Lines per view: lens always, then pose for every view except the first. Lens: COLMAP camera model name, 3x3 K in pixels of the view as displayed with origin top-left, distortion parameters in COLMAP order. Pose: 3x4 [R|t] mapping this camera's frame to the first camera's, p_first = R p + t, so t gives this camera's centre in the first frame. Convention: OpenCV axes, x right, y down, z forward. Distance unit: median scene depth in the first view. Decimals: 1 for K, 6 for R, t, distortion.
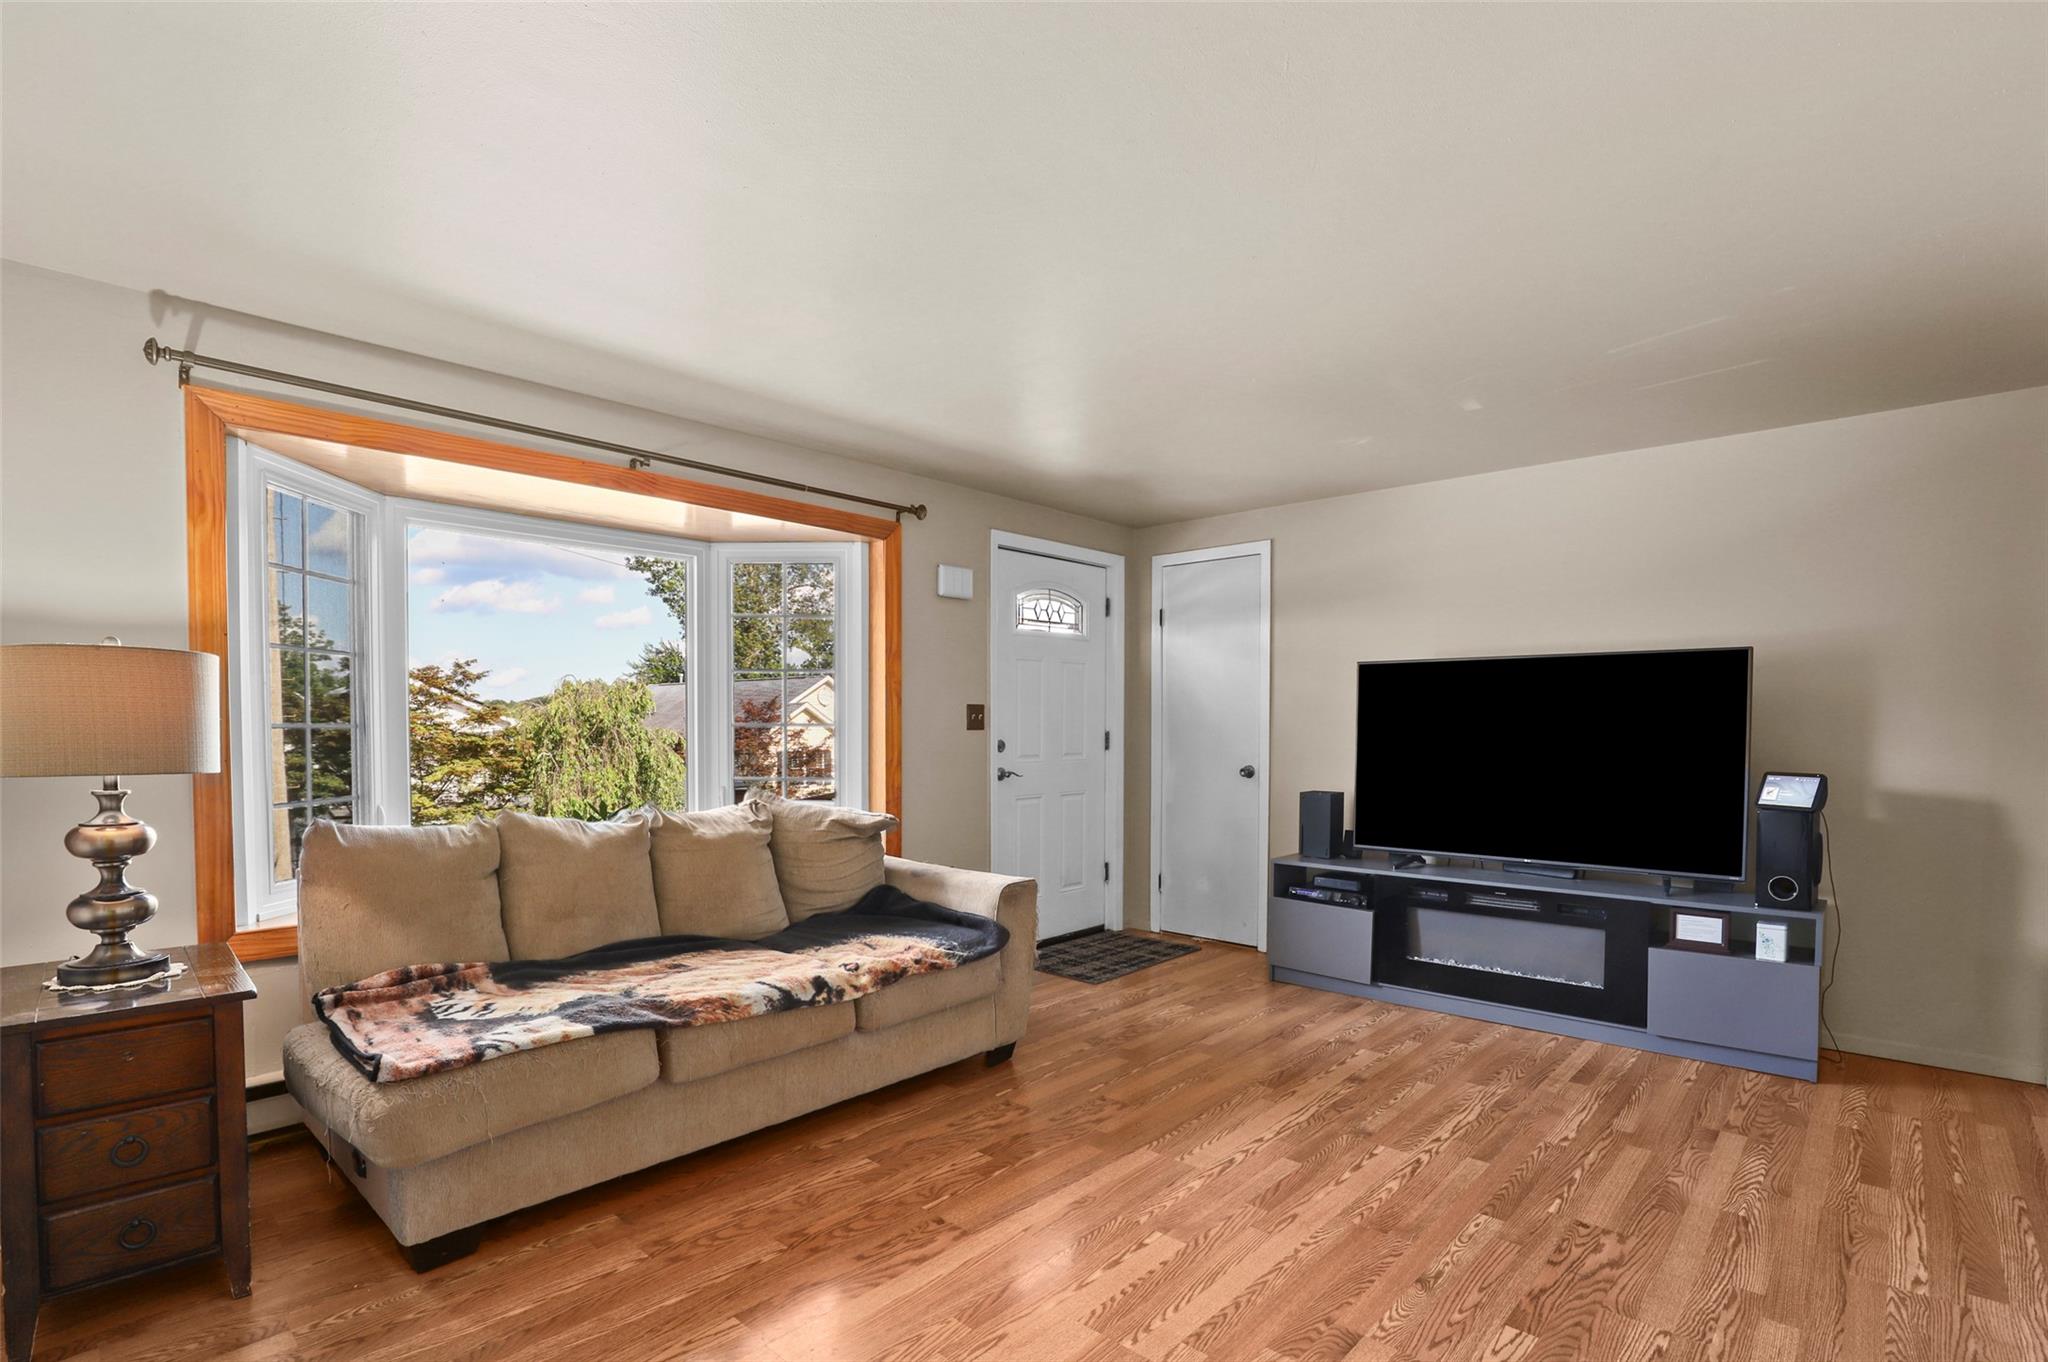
lens RADIAL K [[964.4, 0, 1030.2], [0, 964.4, 745.5], [0, 0, 1]] dist [-0.023568, 0.000957]
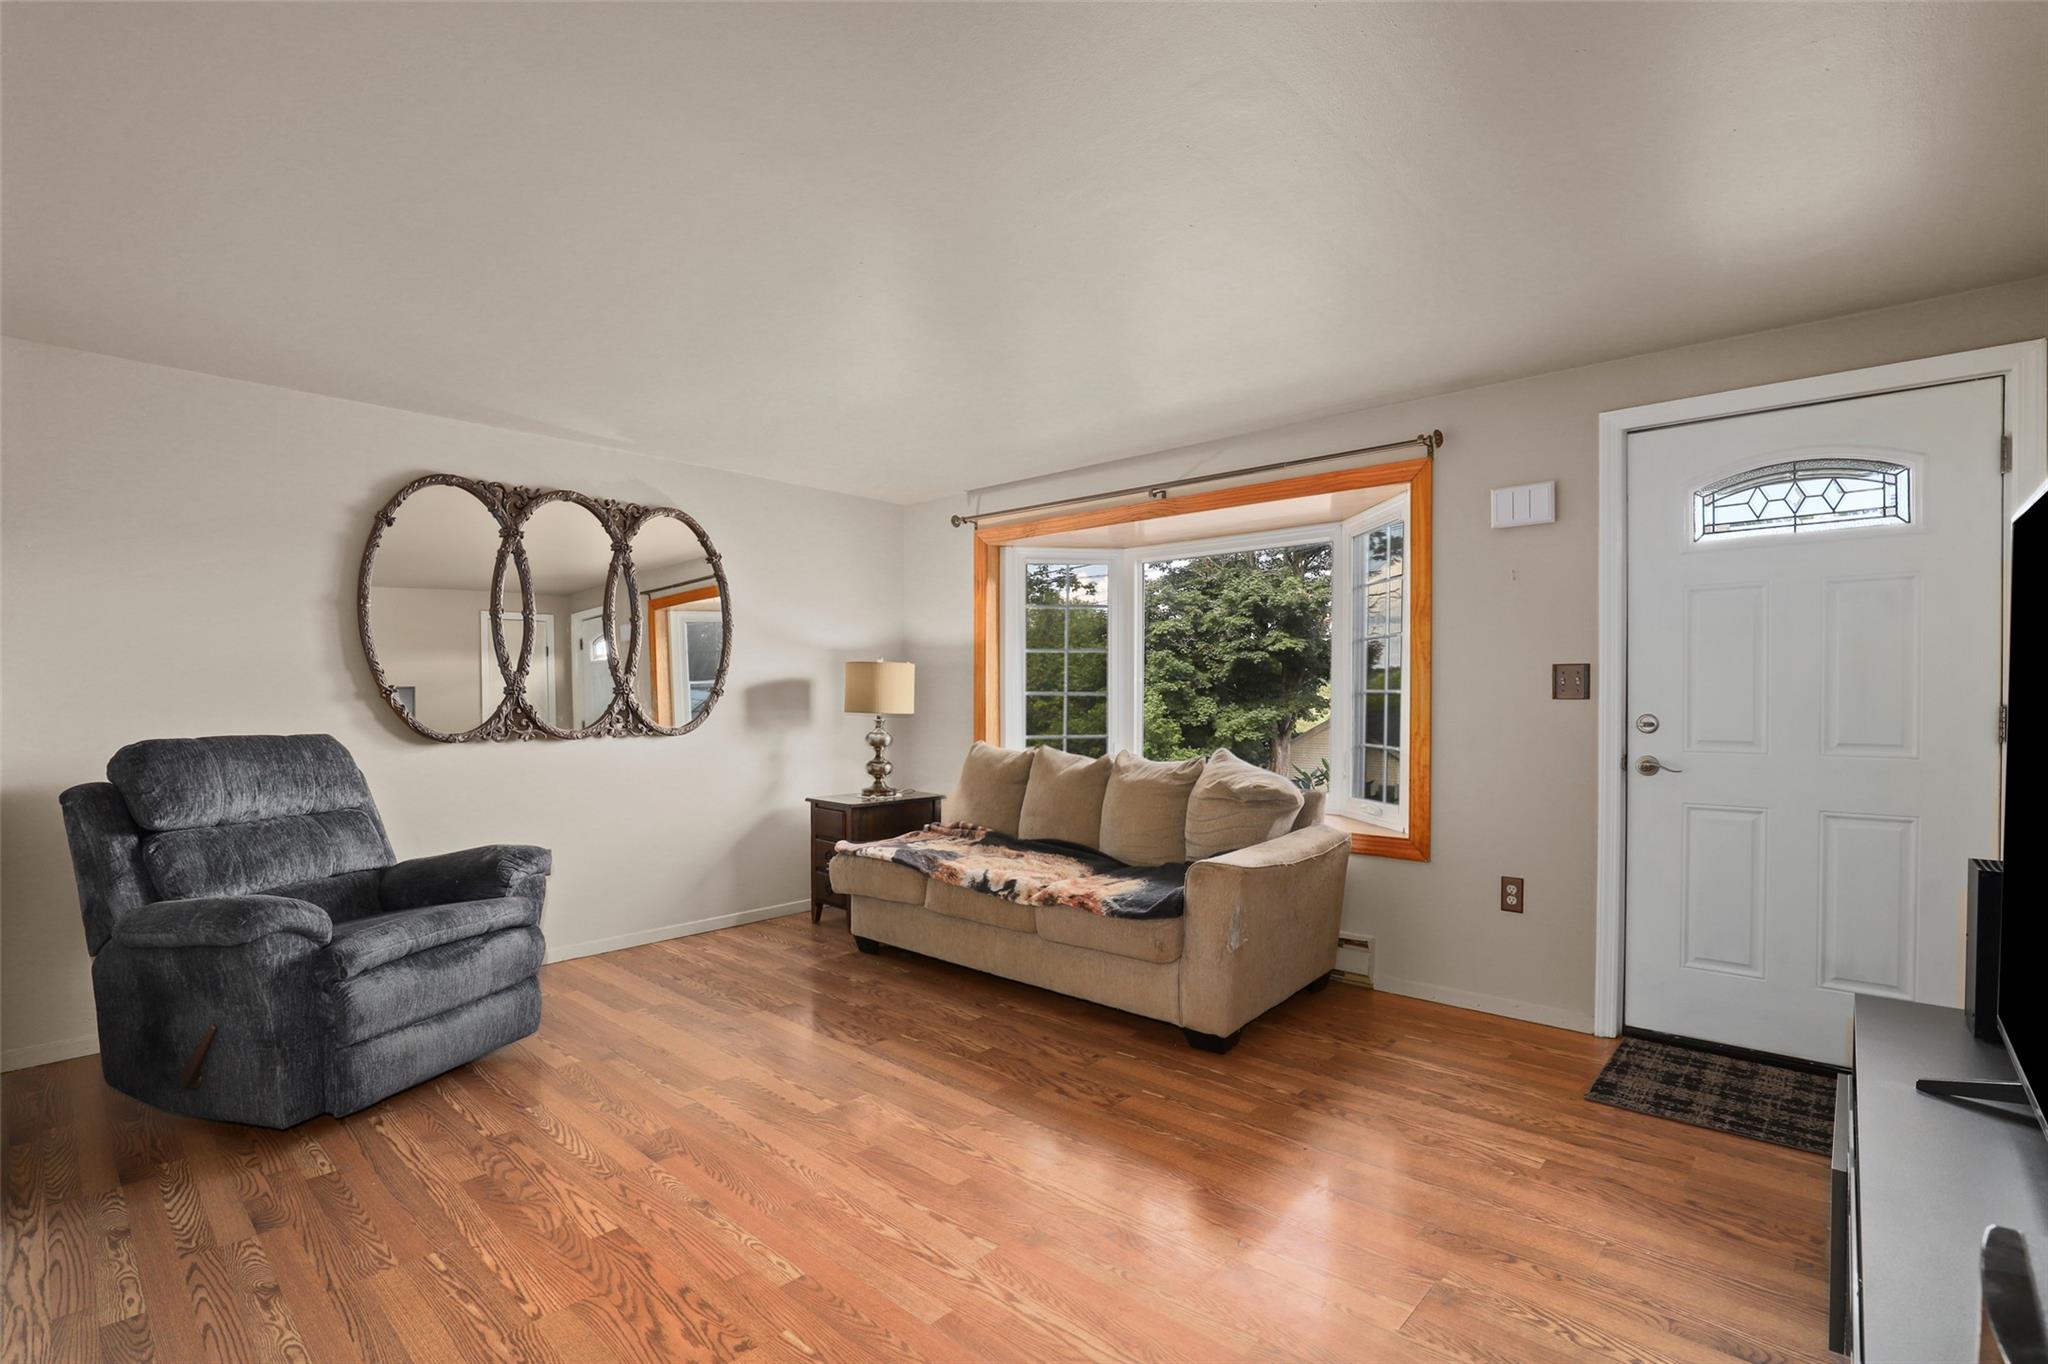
lens RADIAL K [[942.3, 0, 1020.0], [0, 942.3, 692.5], [0, 0, 1]] dist [-0.037928, 0.006063]
pose [[0.006363, -0.002197, -0.999977, 1.169930], [-0.022676, 0.999740, -0.002340, -0.018948], [0.999723, 0.022690, 0.006312, 1.066984]]
